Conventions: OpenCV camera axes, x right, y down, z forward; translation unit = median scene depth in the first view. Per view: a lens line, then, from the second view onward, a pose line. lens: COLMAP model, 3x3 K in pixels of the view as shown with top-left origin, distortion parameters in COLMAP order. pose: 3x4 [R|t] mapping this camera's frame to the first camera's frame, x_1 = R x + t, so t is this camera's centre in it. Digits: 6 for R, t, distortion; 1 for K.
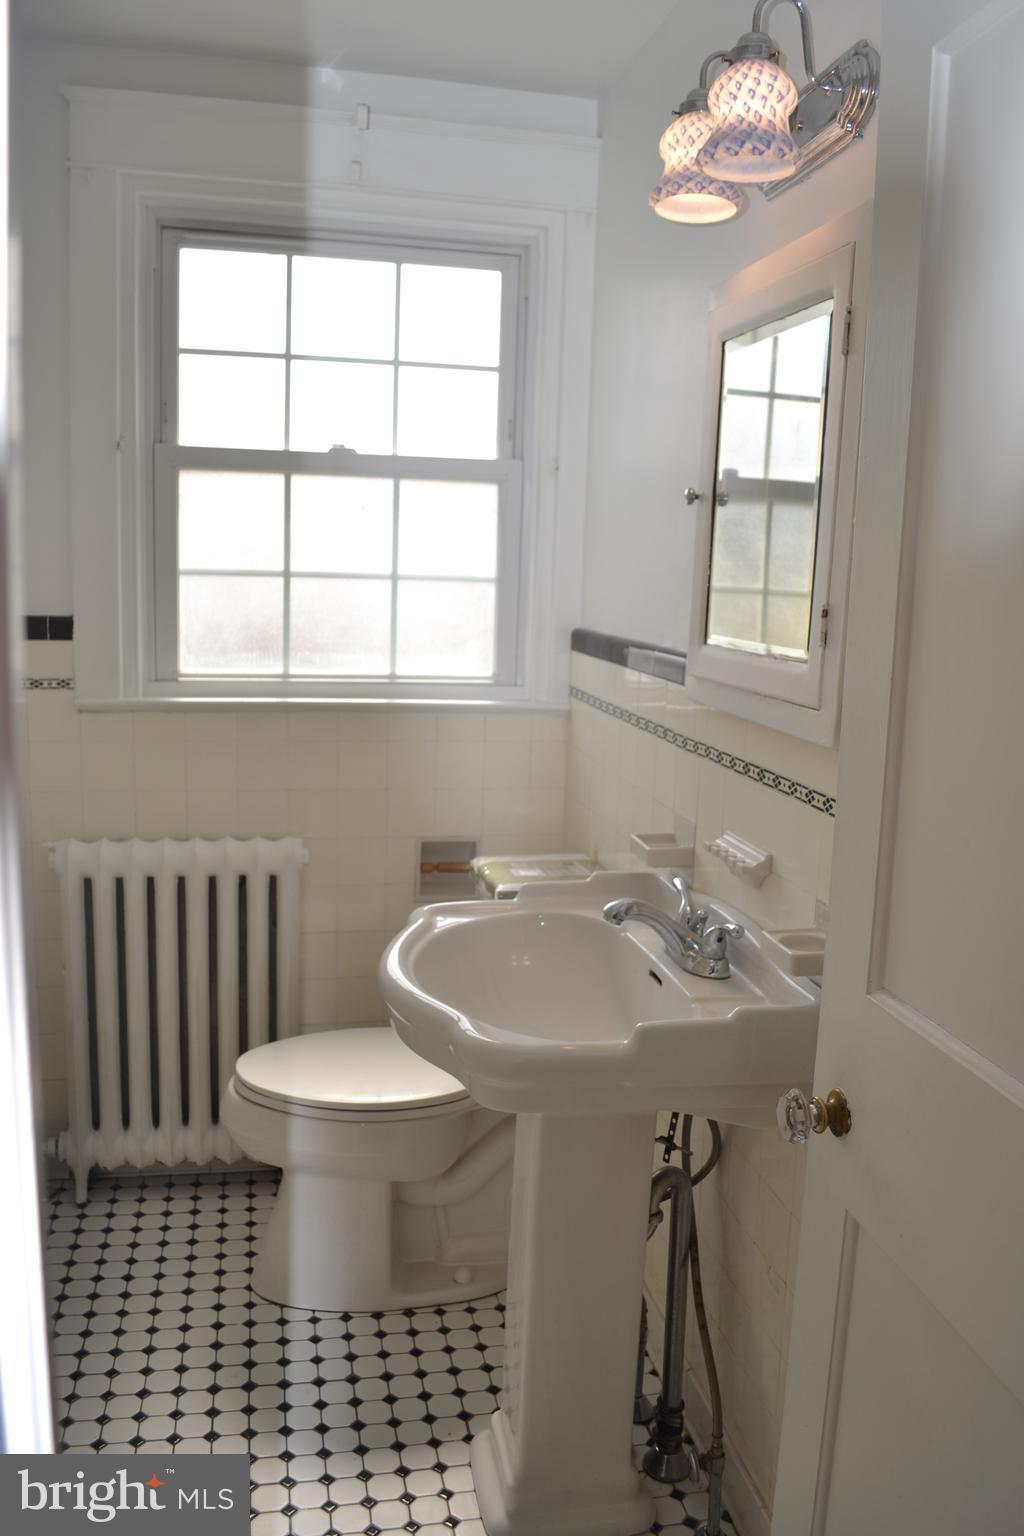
lens RADIAL K [[1195.5, 0, 512.0], [0, 1195.5, 768.0], [0, 0, 1]] dist [-0.080706, -0.000518]
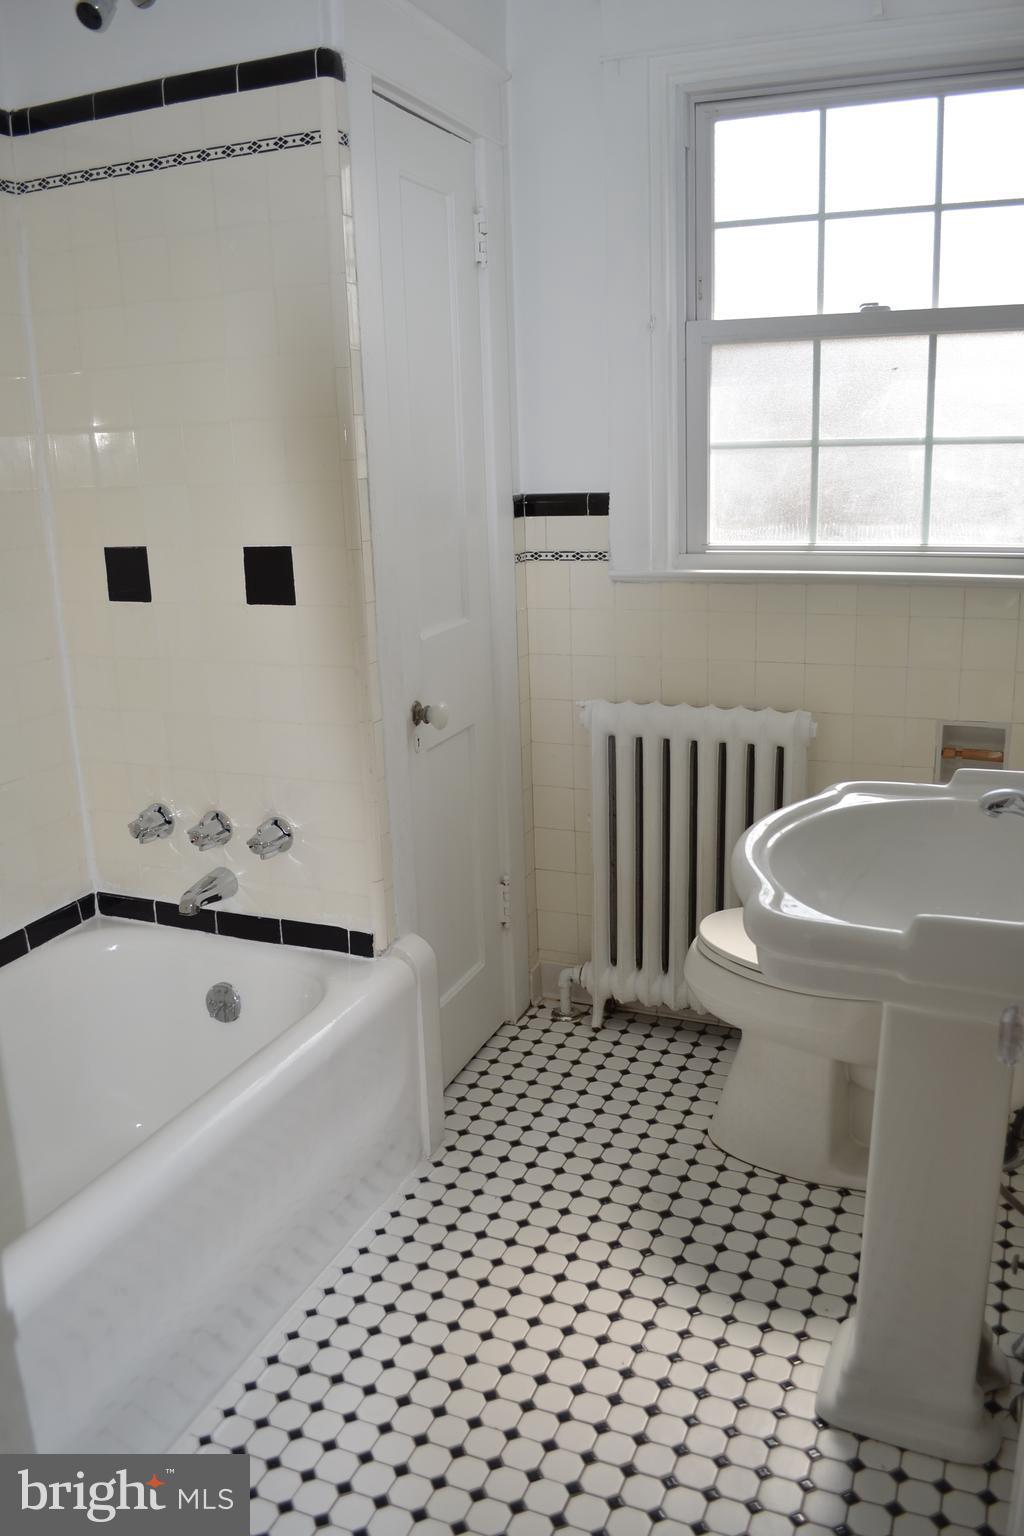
lens RADIAL K [[1207.1, 0, 512.0], [0, 1207.1, 768.0], [0, 0, 1]] dist [-0.101674, 0.016801]
pose [[0.821233, 0.088399, -0.563704, 0.187720], [-0.030205, 0.993276, 0.111759, 0.000836], [0.569793, -0.074753, 0.818381, 0.035854]]
